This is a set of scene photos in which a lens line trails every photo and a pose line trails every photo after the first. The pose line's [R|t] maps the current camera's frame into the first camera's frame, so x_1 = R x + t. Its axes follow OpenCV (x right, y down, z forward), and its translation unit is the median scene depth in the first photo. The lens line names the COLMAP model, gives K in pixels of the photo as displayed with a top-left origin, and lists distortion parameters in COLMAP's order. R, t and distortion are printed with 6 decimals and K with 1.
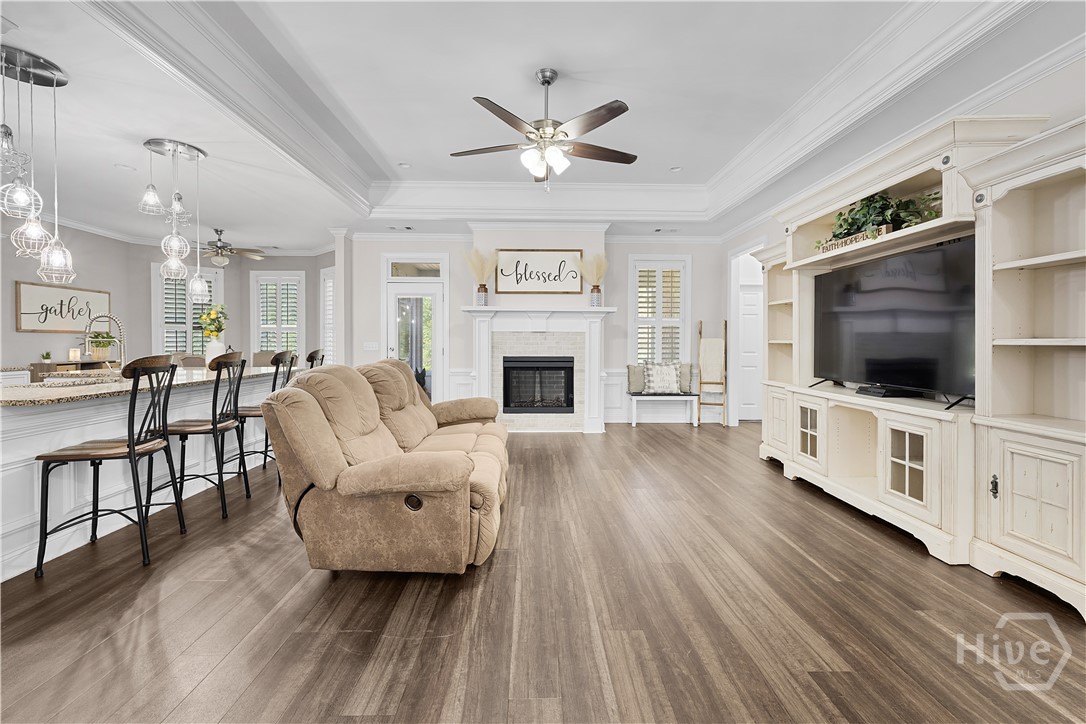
lens RADIAL K [[465.2, 0, 546.0], [0, 465.2, 344.6], [0, 0, 1]] dist [0.000915, -0.000533]
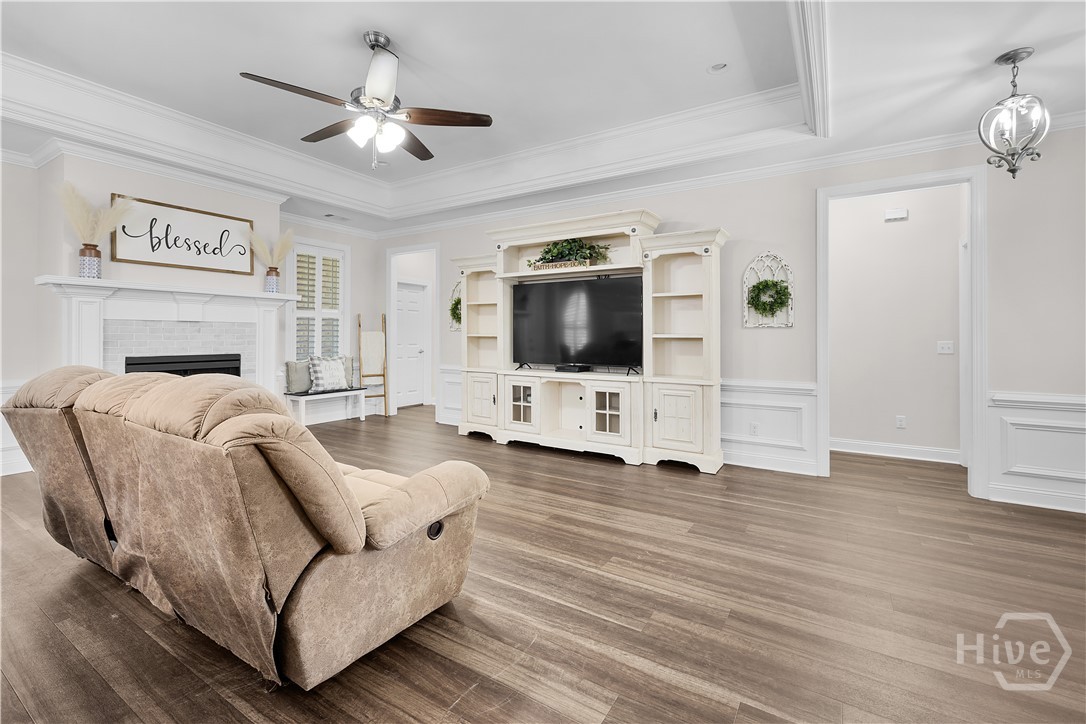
lens RADIAL K [[468.0, 0, 543.7], [0, 468.0, 328.6], [0, 0, 1]] dist [0.001536, -0.000009]
pose [[0.556545, 0.011391, 0.830739, -0.438281], [0.003170, 0.999870, -0.015834, -0.003748], [-0.830811, 0.011445, 0.556437, 0.183230]]
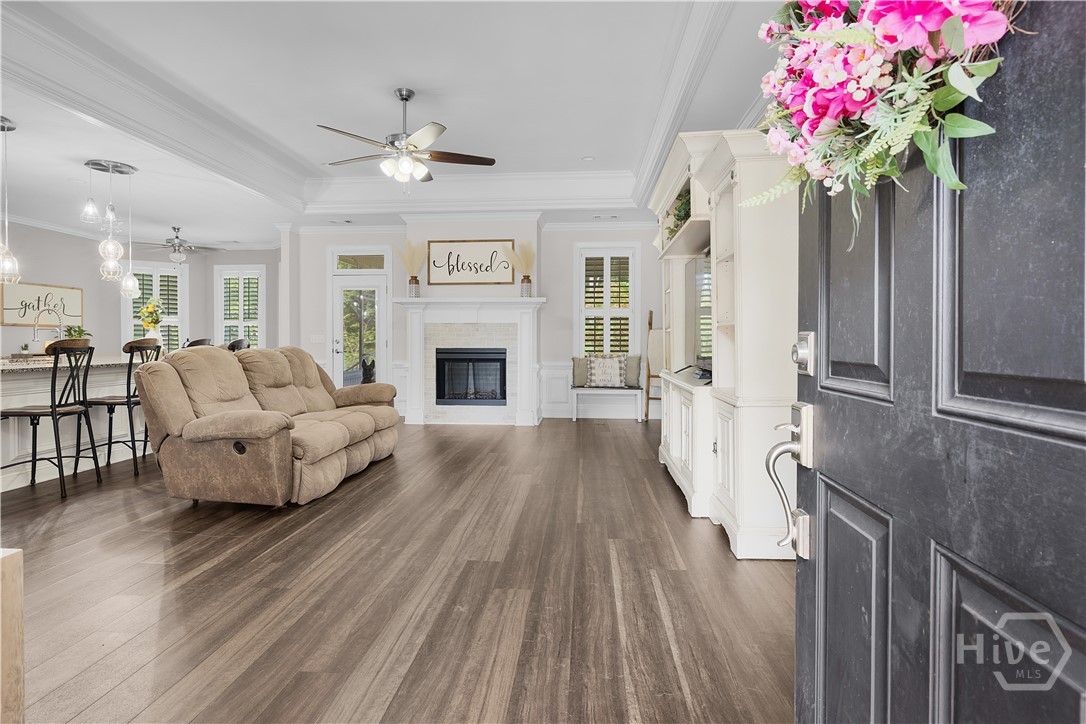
lens RADIAL K [[561.2, 0, 541.7], [0, 561.2, 341.3], [0, 0, 1]] dist [-0.001226, 0.000768]
pose [[0.994316, -0.002354, -0.106439, 0.365679], [0.001918, 0.999989, -0.004201, 0.023039], [0.106448, 0.003973, 0.994310, -0.242194]]
